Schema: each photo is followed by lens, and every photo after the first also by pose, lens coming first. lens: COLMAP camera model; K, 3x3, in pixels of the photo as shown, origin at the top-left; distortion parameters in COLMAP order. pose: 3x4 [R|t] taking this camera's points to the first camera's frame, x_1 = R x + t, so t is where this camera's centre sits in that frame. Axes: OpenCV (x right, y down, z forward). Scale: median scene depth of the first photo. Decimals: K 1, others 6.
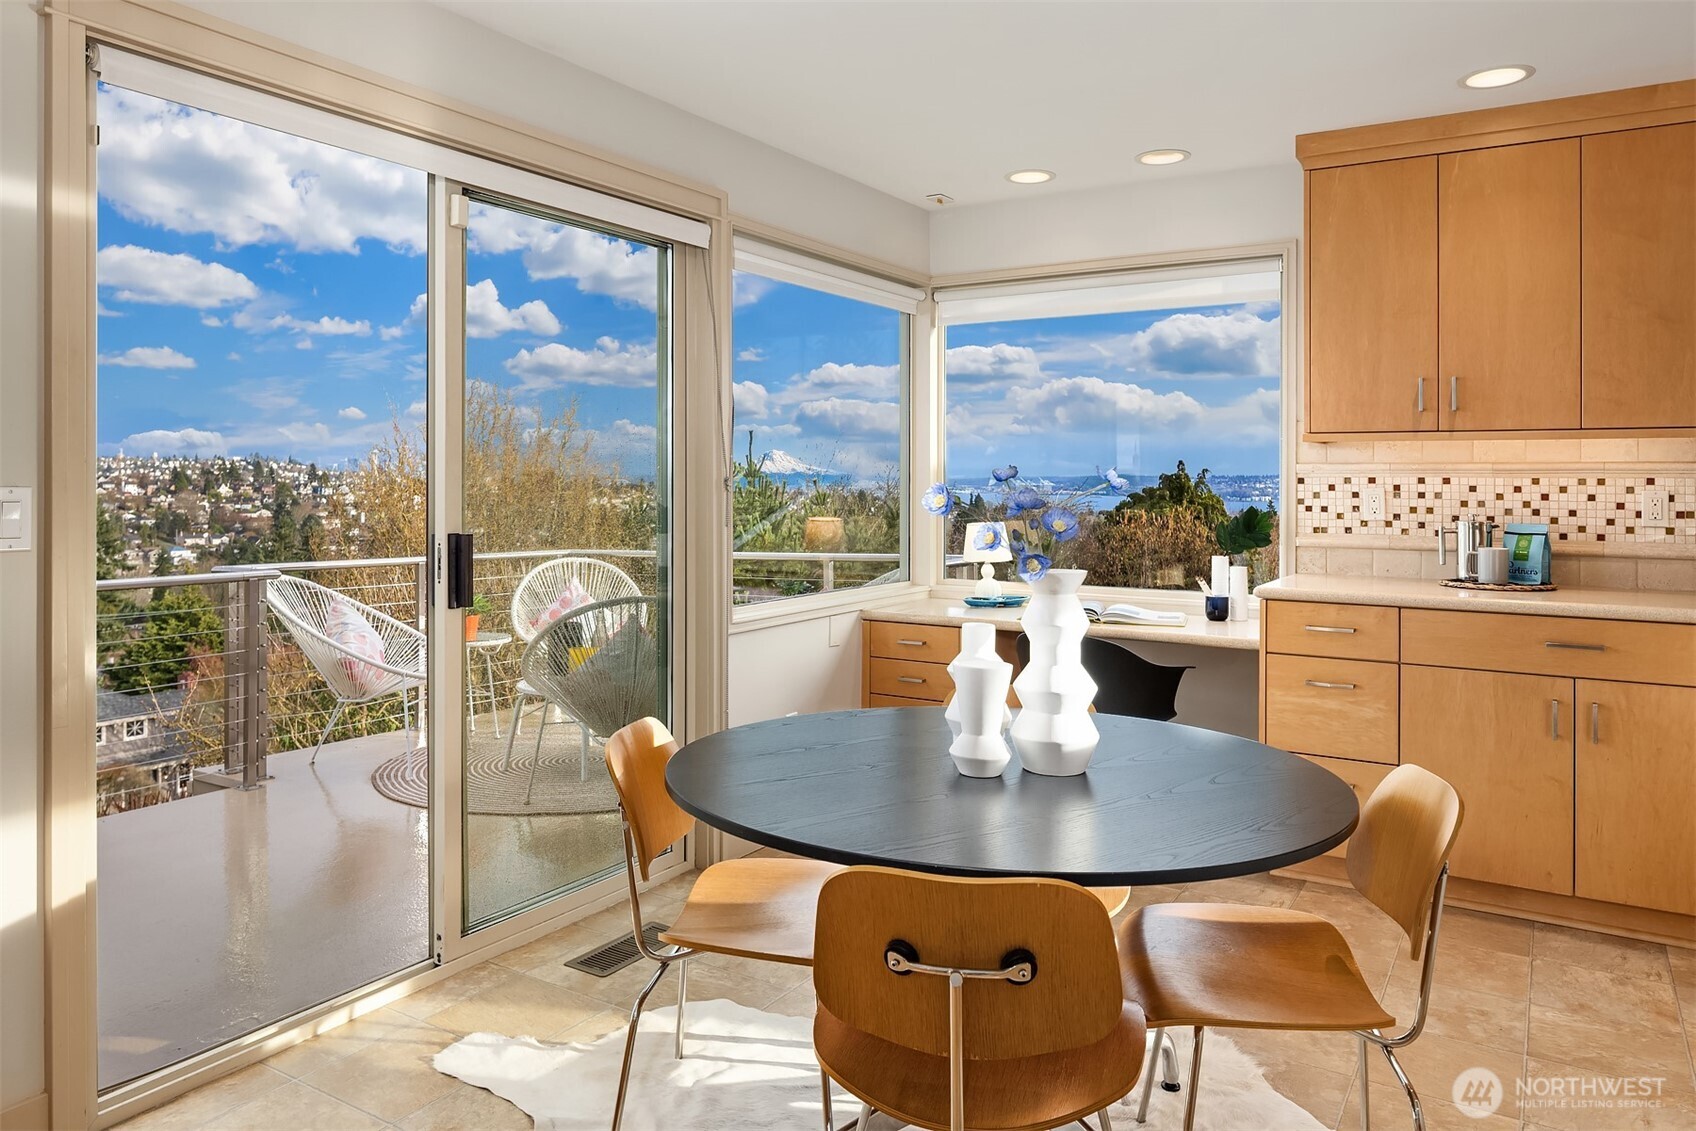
lens RADIAL K [[1156.8, 0, 816.7], [0, 1156.8, 476.1], [0, 0, 1]] dist [-0.009633, 0.003679]
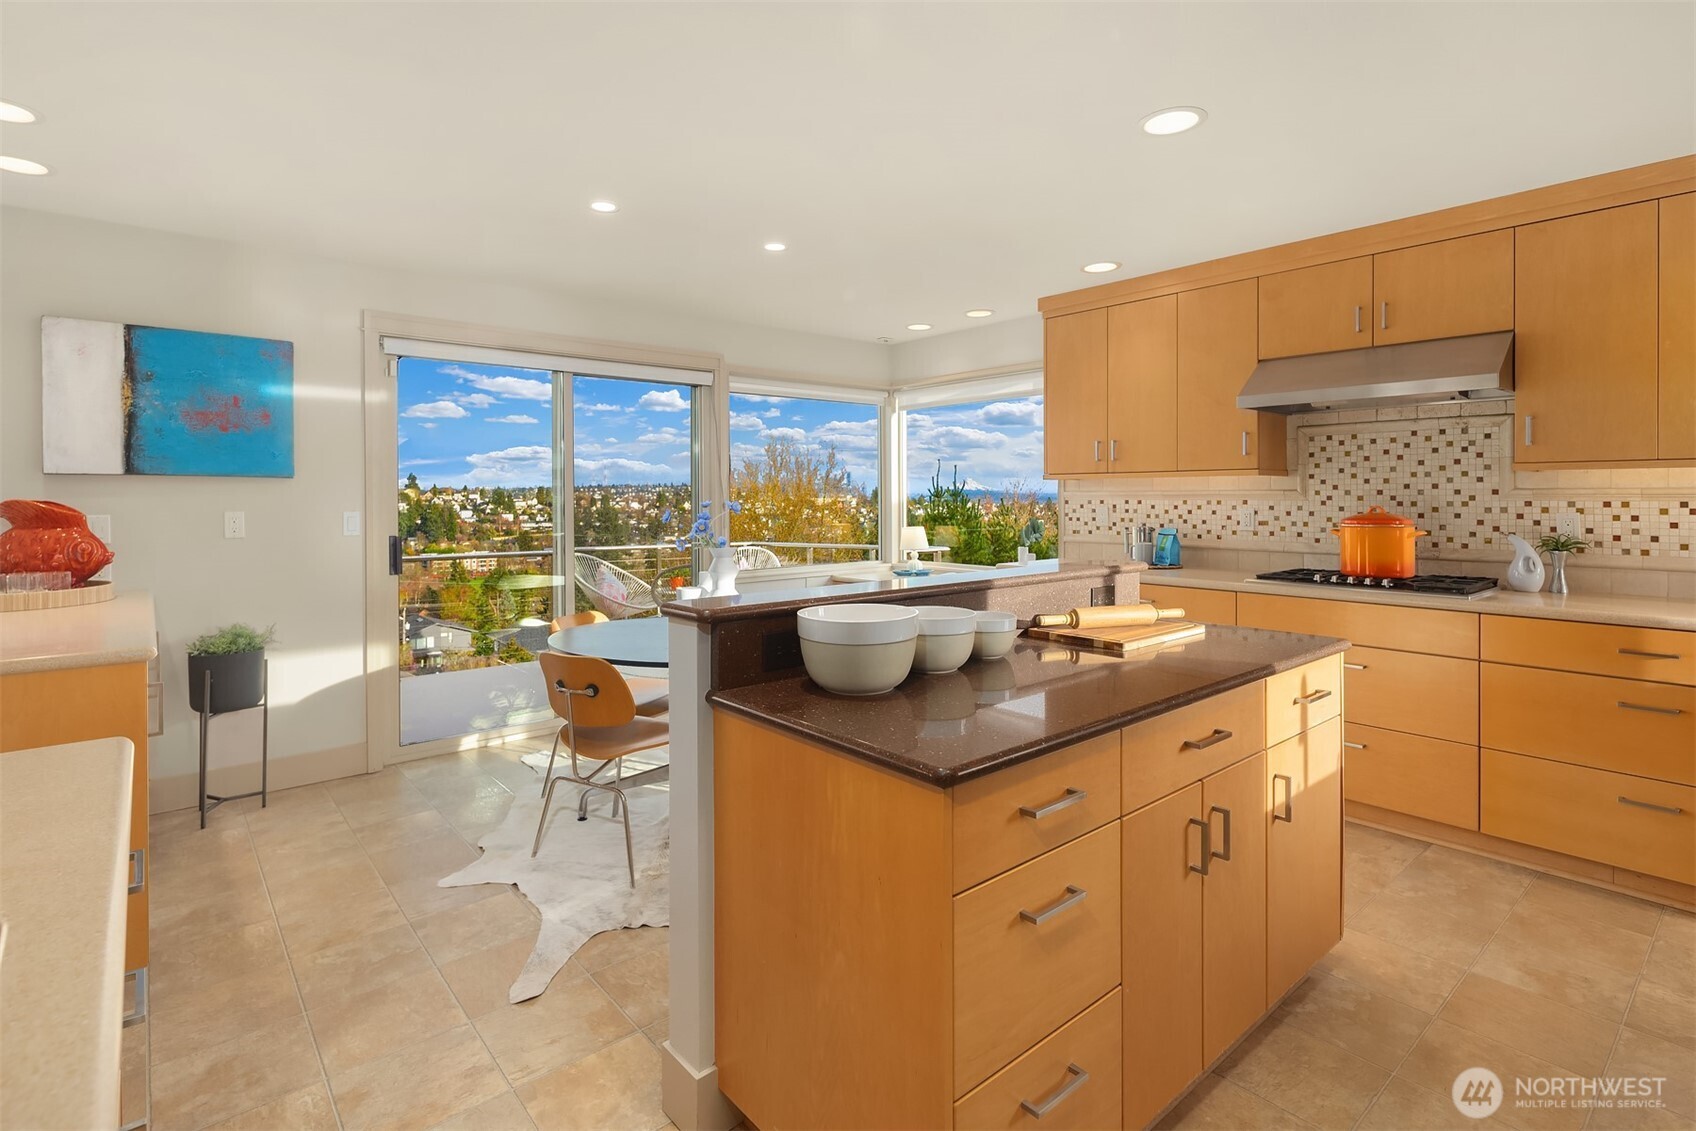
lens RADIAL K [[824.5, 0, 832.7], [0, 824.5, 498.1], [0, 0, 1]] dist [0.011193, -0.002157]
pose [[0.954195, -0.006832, -0.299106, 0.465914], [0.008247, 0.999960, 0.003468, -0.008708], [0.299071, -0.005775, 0.954214, -0.231632]]
